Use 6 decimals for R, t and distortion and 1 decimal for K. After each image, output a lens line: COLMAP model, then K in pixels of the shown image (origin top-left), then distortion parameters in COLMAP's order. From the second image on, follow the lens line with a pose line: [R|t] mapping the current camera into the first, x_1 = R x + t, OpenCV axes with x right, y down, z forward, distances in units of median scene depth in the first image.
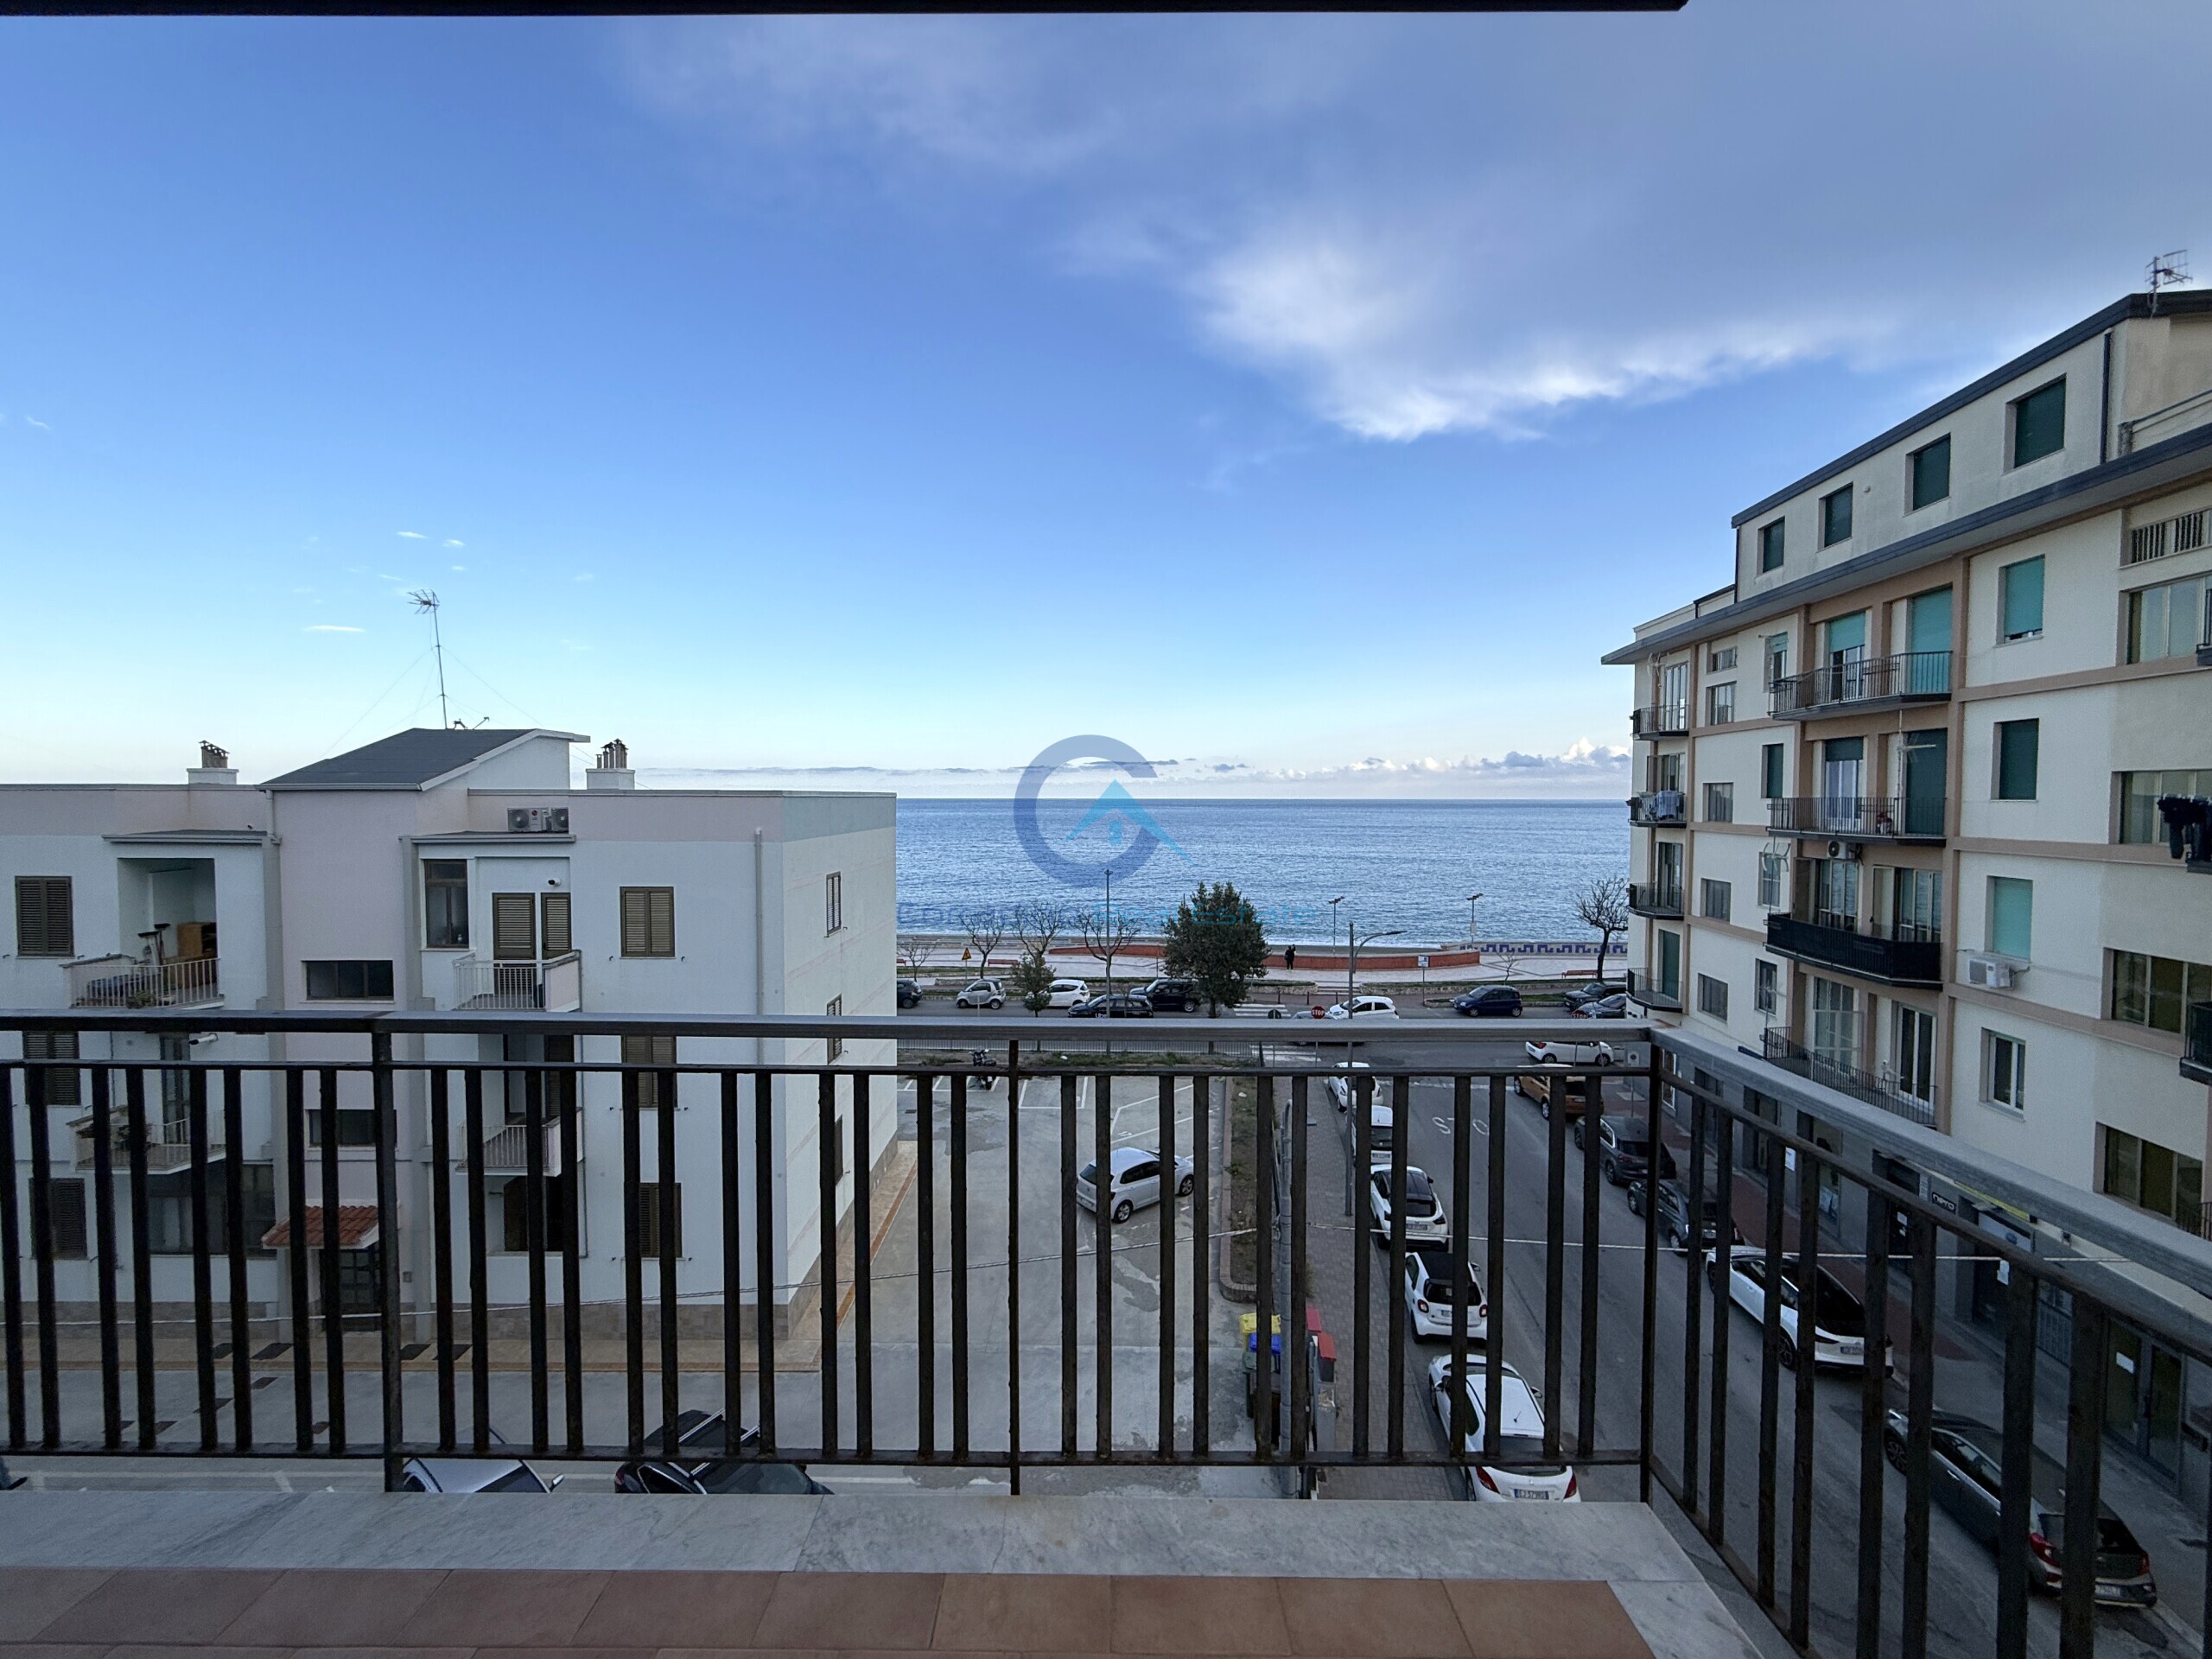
lens RADIAL K [[892.9, 0, 1102.8], [0, 892.9, 827.5], [0, 0, 1]] dist [0.003245, -0.001294]
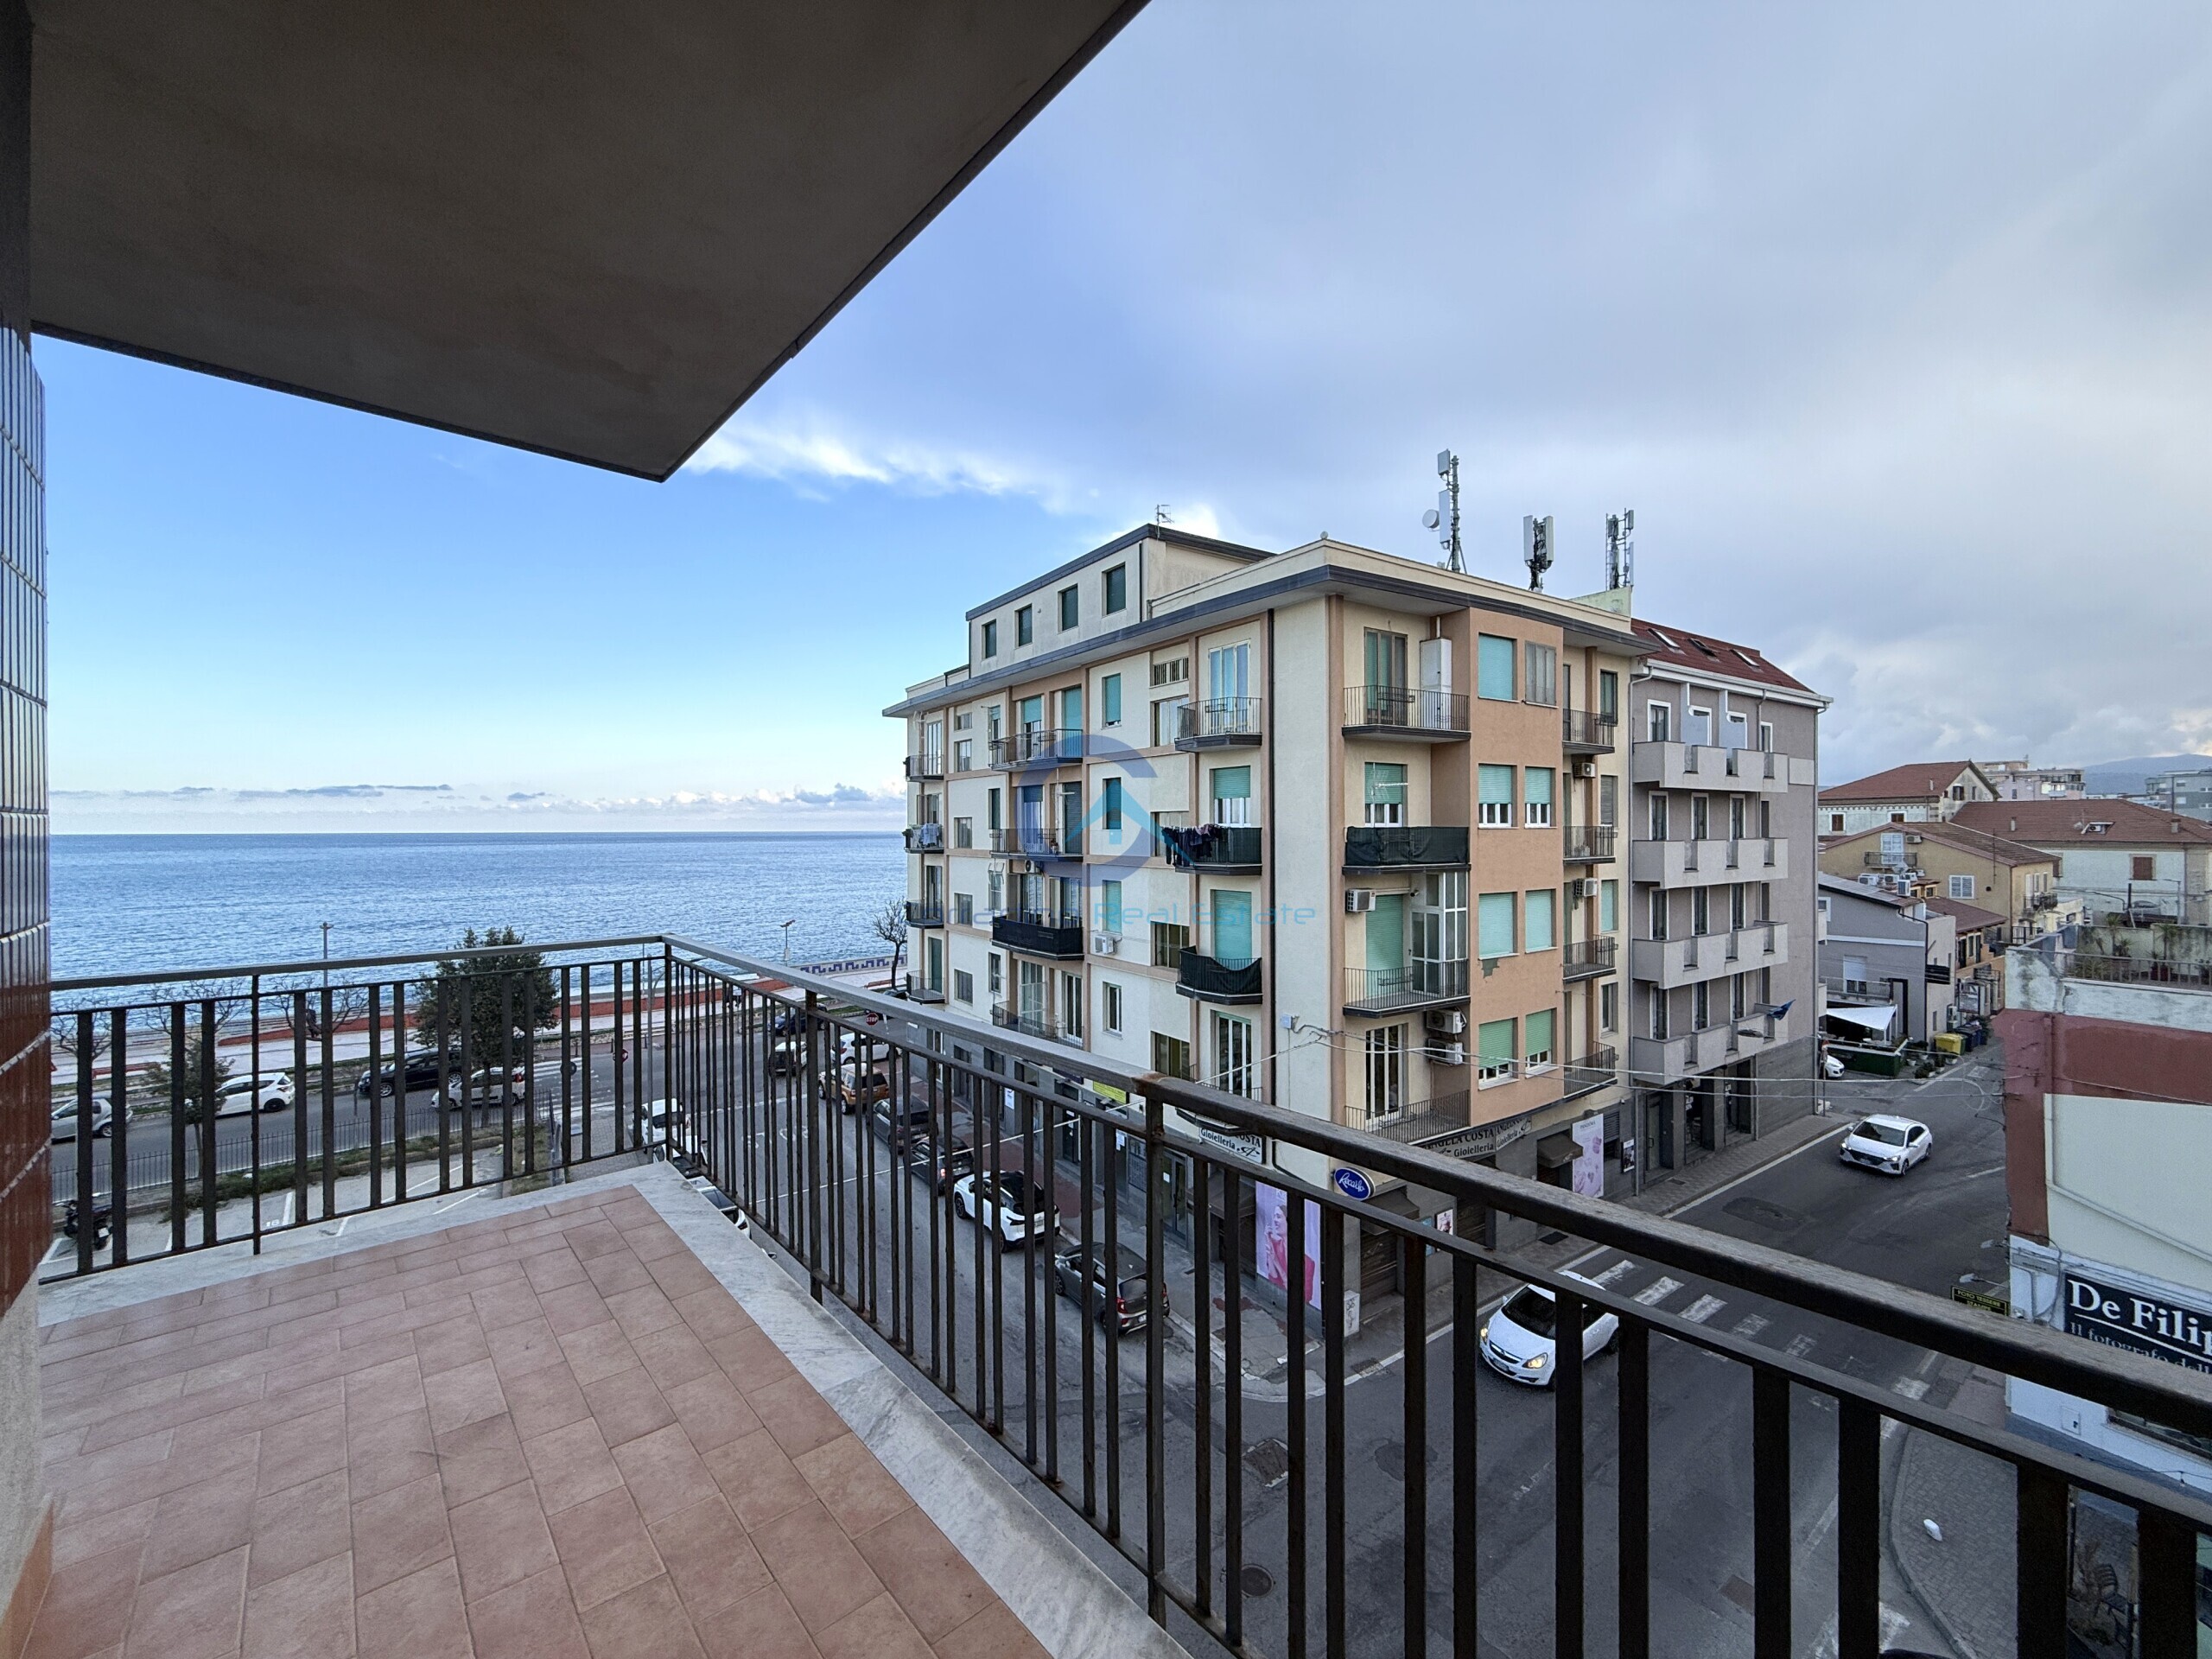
lens RADIAL K [[892.9, 0, 1109.9], [0, 892.9, 834.8], [0, 0, 1]] dist [0.003245, -0.001294]
pose [[0.747477, -0.007166, 0.664249, -0.001126], [0.025913, 0.999495, -0.018378, 0.004444], [-0.663782, 0.030950, 0.747285, -0.108415]]
